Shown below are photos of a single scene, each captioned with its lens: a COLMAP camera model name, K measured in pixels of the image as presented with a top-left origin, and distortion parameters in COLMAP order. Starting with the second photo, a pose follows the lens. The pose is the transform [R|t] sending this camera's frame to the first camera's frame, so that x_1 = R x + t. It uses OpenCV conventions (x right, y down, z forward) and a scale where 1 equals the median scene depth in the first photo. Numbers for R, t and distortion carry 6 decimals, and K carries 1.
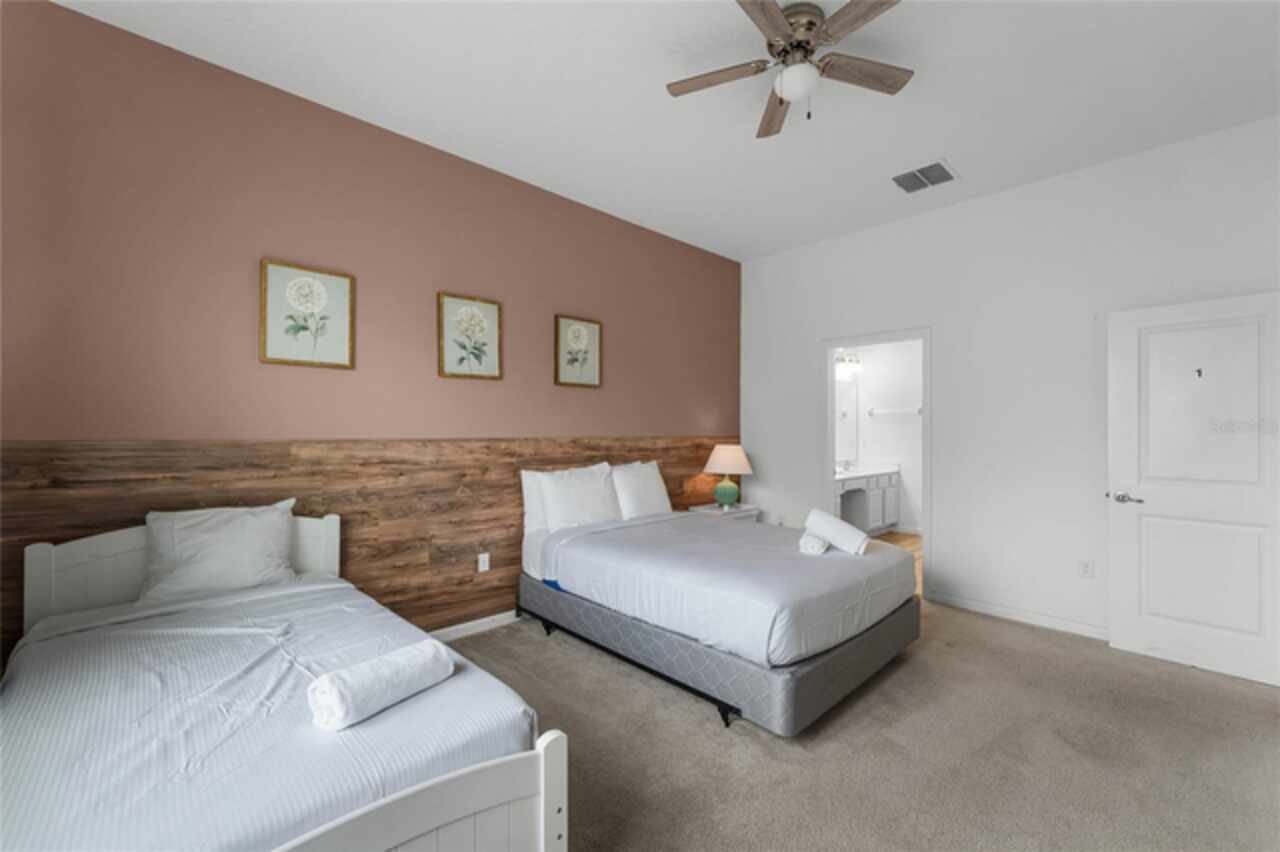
lens RADIAL K [[511.4, 0, 678.0], [0, 511.4, 423.2], [0, 0, 1]] dist [-0.000519, -0.000050]
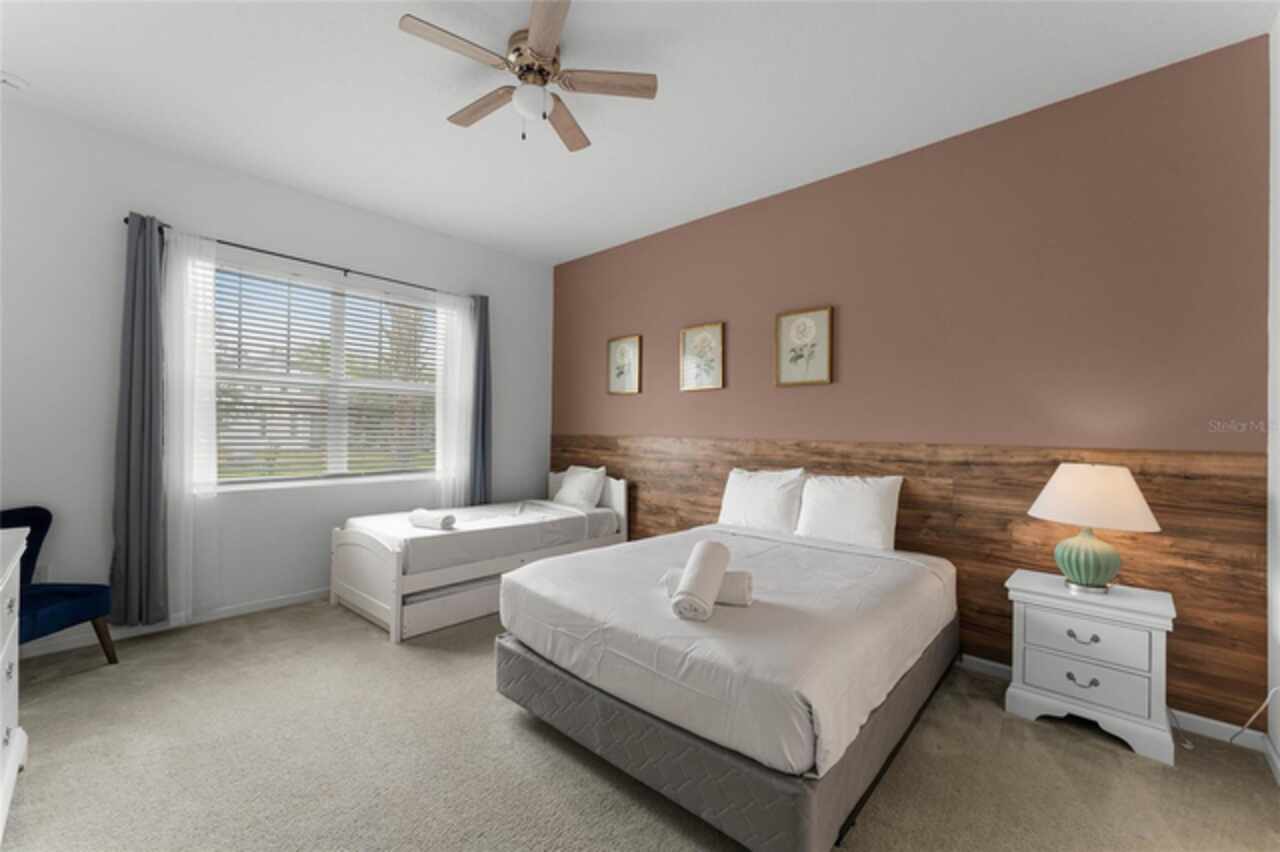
lens RADIAL K [[511.4, 0, 646.9], [0, 511.4, 426.7], [0, 0, 1]] dist [-0.000519, -0.000050]
pose [[0.055243, -0.012252, -0.998398, 0.750350], [-0.003415, 0.999917, -0.012460, 0.016811], [0.998467, 0.004098, 0.055196, 0.712892]]
